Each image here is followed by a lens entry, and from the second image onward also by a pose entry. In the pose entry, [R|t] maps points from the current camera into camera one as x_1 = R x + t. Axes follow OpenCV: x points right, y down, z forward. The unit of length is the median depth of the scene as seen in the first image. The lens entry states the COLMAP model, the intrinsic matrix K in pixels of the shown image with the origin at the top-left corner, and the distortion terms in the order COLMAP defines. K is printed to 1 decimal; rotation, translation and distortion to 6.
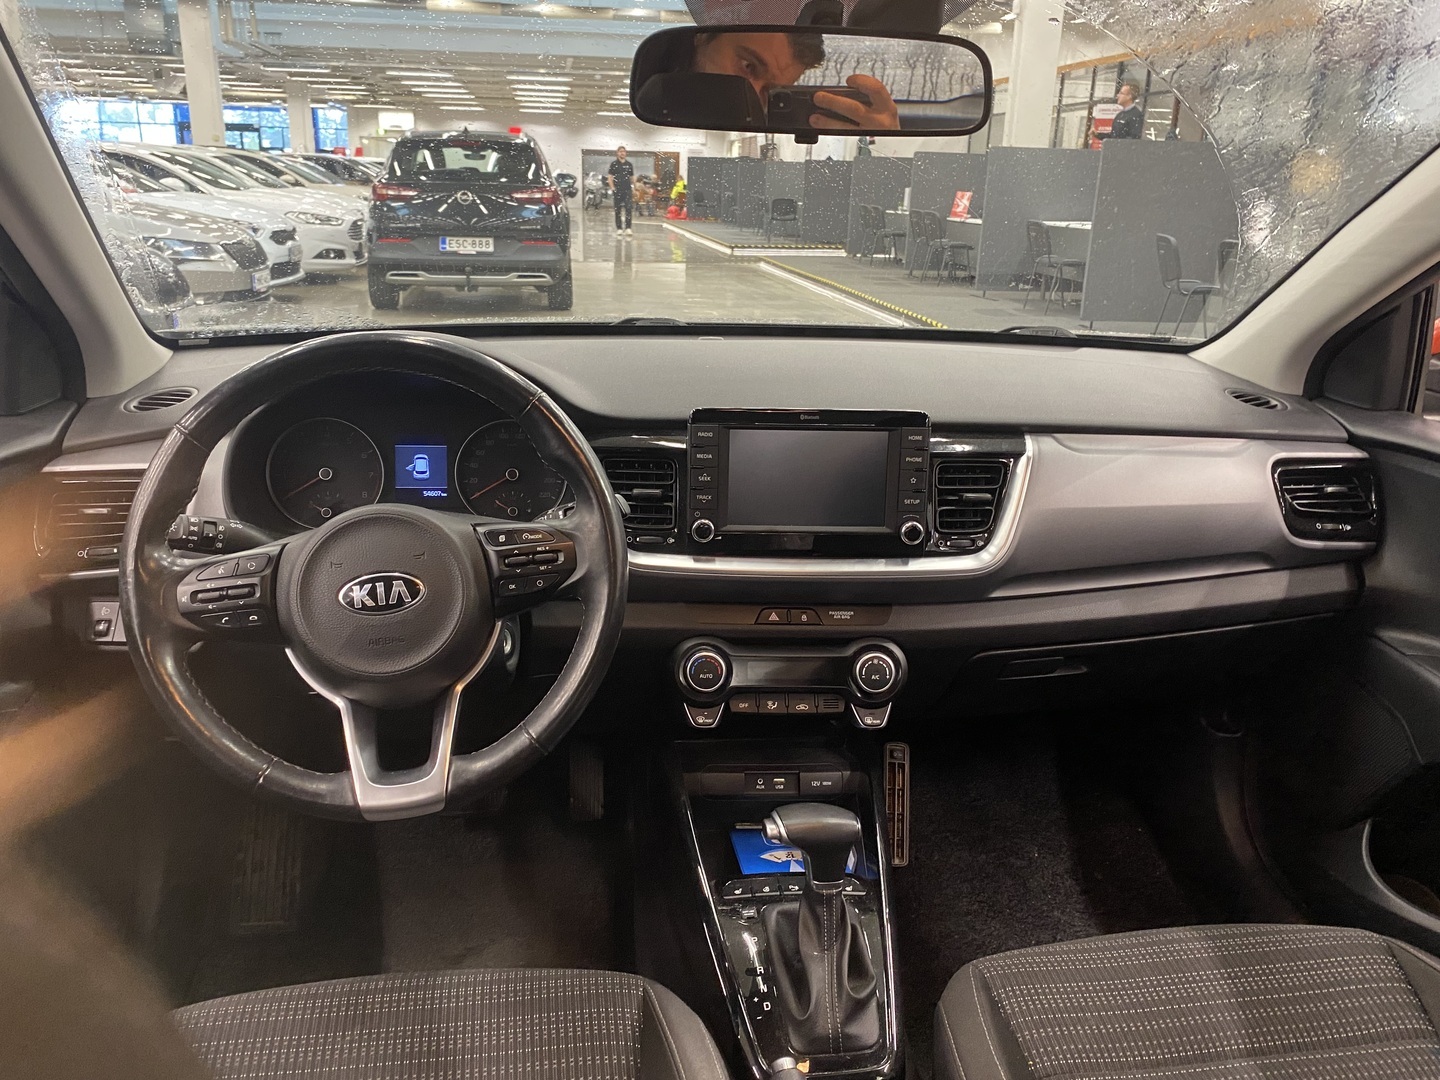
lens RADIAL K [[1111.0, 0, 720.0], [0, 1111.0, 540.0], [0, 0, 1]] dist [0.002558, -0.006593]
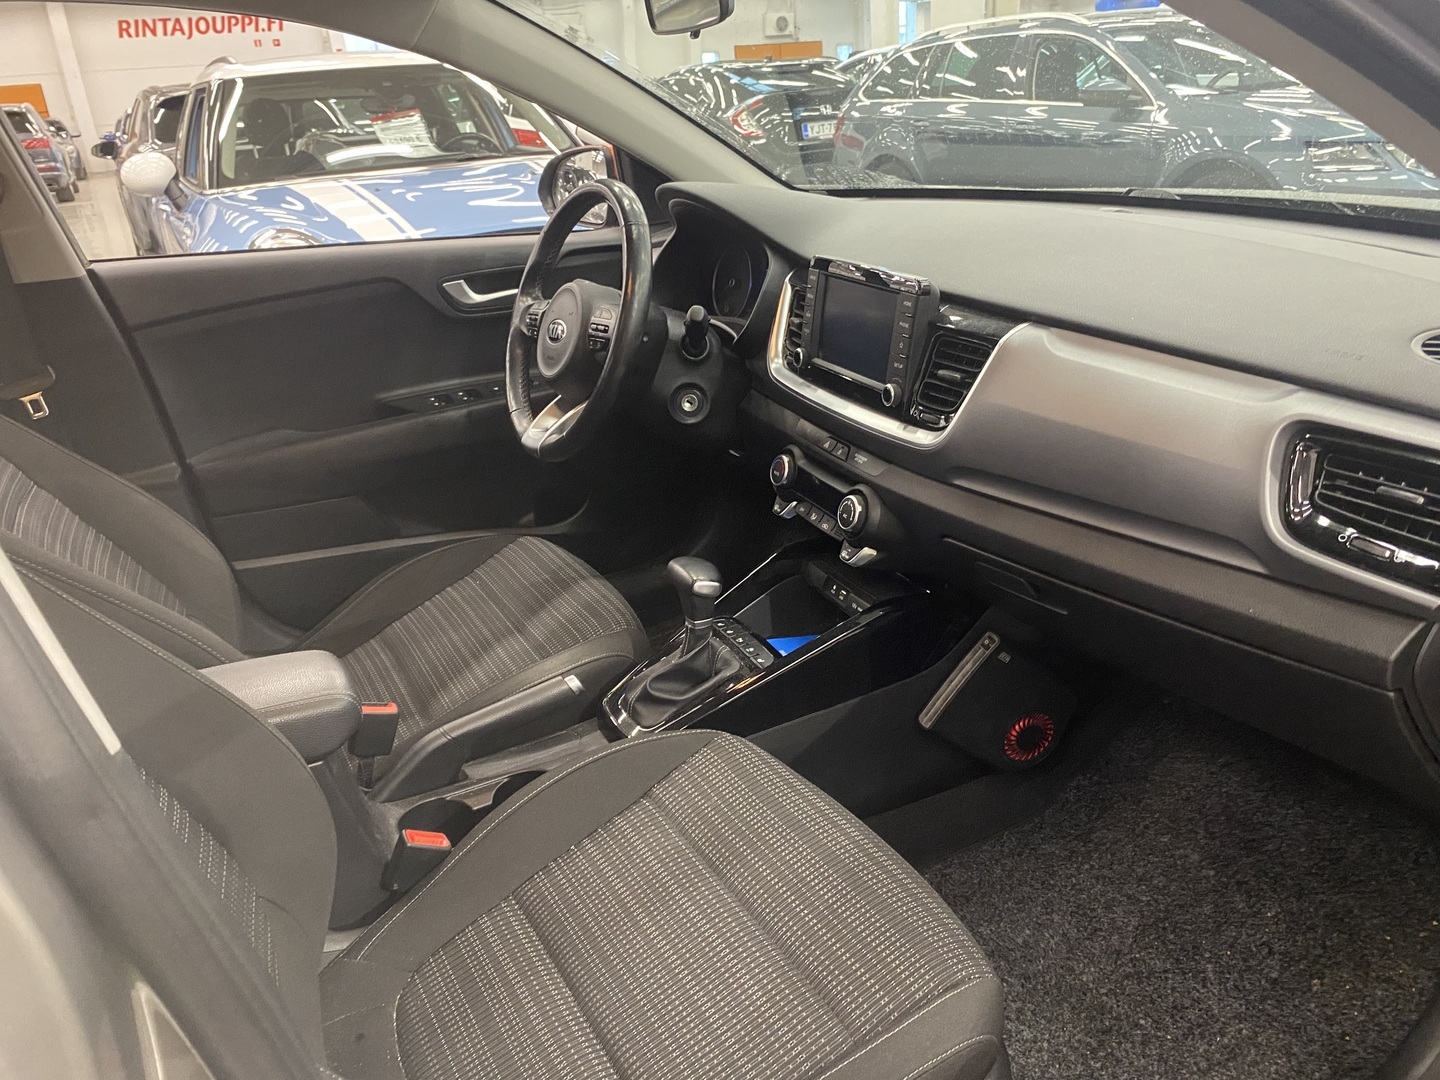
lens RADIAL K [[1111.0, 0, 720.0], [0, 1111.0, 540.0], [0, 0, 1]] dist [0.002558, -0.006593]
pose [[0.349867, 0.303270, -0.886352, 0.774873], [-0.264412, 0.939648, 0.217135, -0.044352], [0.898710, 0.158394, 0.408940, 0.301959]]
